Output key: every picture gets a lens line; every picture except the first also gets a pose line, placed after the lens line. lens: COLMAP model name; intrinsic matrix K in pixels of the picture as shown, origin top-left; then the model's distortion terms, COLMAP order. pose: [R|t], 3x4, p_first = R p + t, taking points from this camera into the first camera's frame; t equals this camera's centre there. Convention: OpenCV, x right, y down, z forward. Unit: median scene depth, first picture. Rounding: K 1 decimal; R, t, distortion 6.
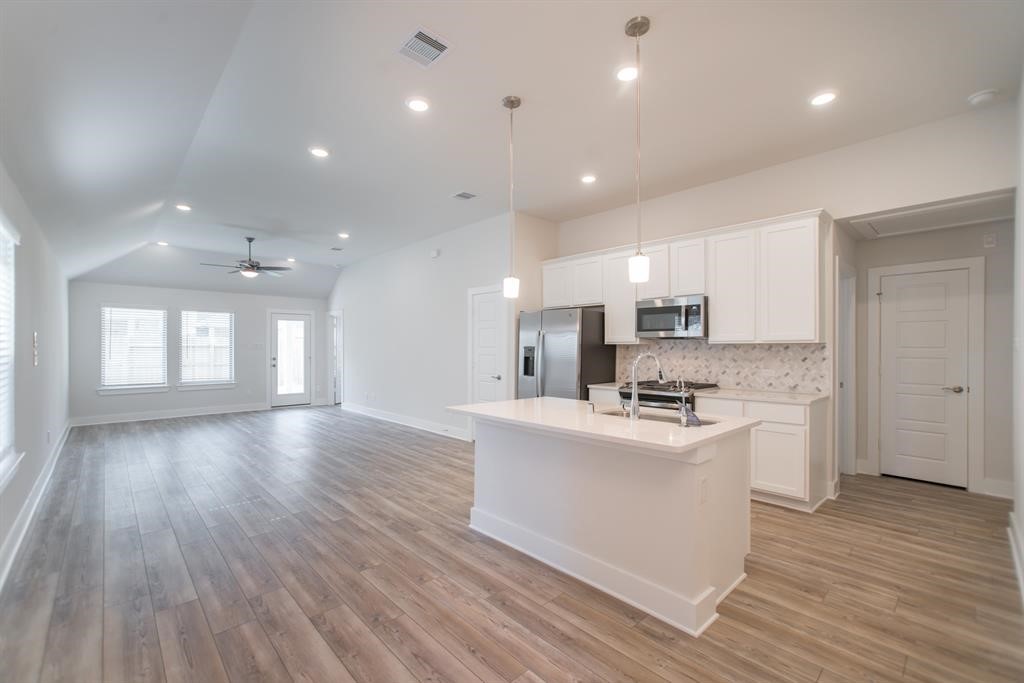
lens RADIAL K [[435.5, 0, 517.1], [0, 435.5, 350.9], [0, 0, 1]] dist [-0.045311, 0.028760]
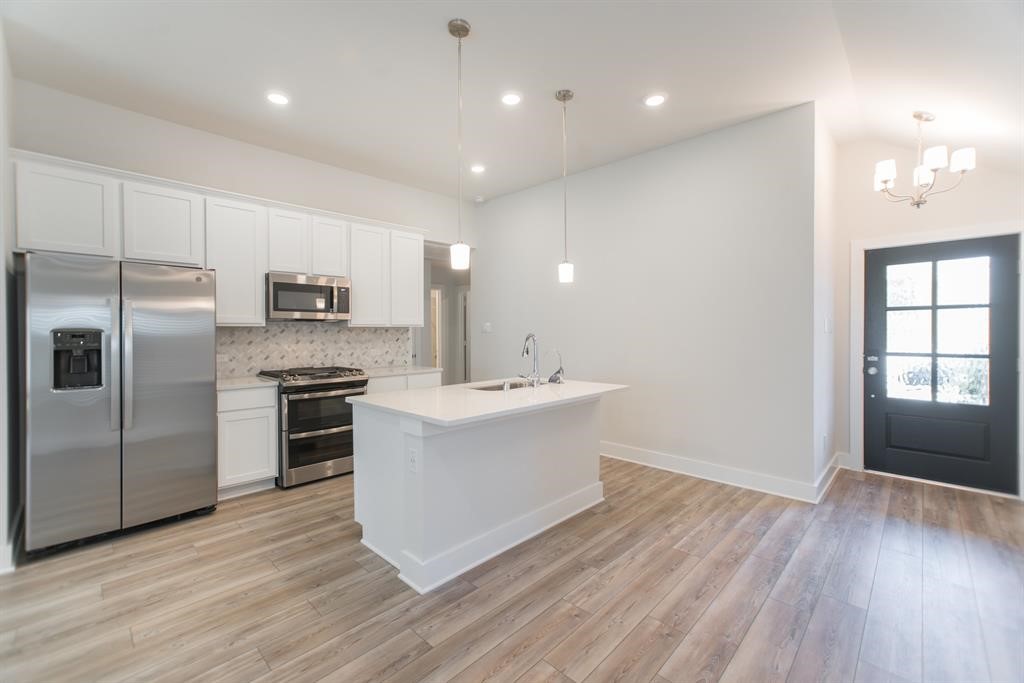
lens RADIAL K [[428.8, 0, 507.7], [0, 428.8, 333.6], [0, 0, 1]] dist [-0.028021, 0.016972]
pose [[-0.029784, -0.006776, 0.999533, -0.505154], [0.011235, 0.999912, 0.007114, -0.003075], [-0.999493, 0.011441, -0.029705, 0.573303]]
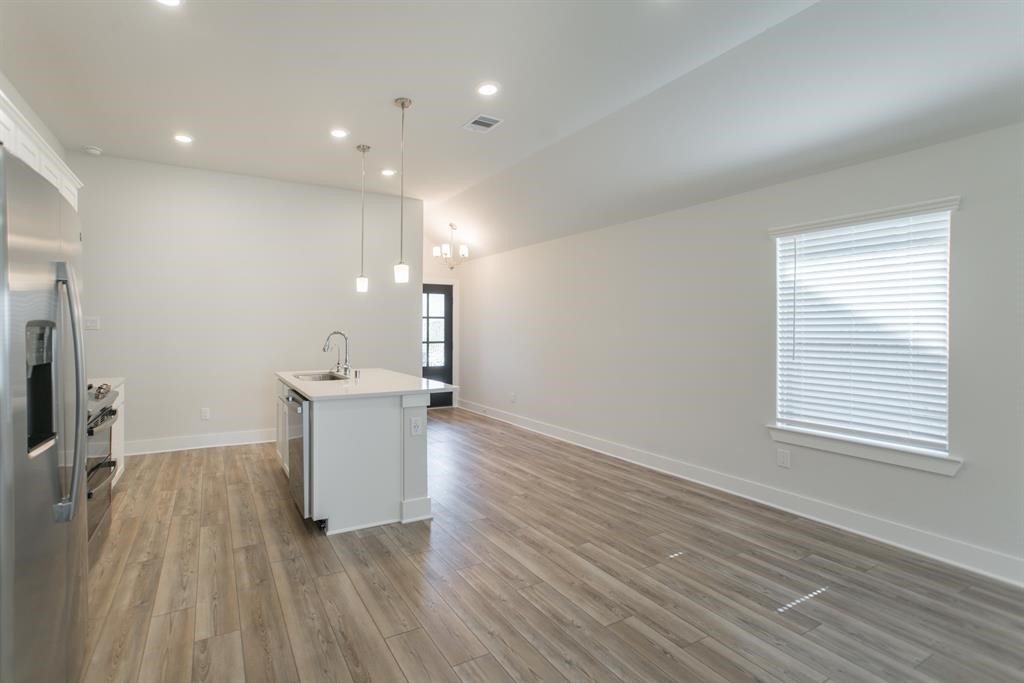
lens RADIAL K [[459.0, 0, 434.4], [0, 459.0, 326.4], [0, 0, 1]] dist [-0.009179, 0.000941]
pose [[-0.953666, -0.003886, 0.300843, -0.270441], [-0.003132, 0.999991, 0.002988, -0.009818], [-0.300852, 0.001908, -0.953669, 1.272177]]
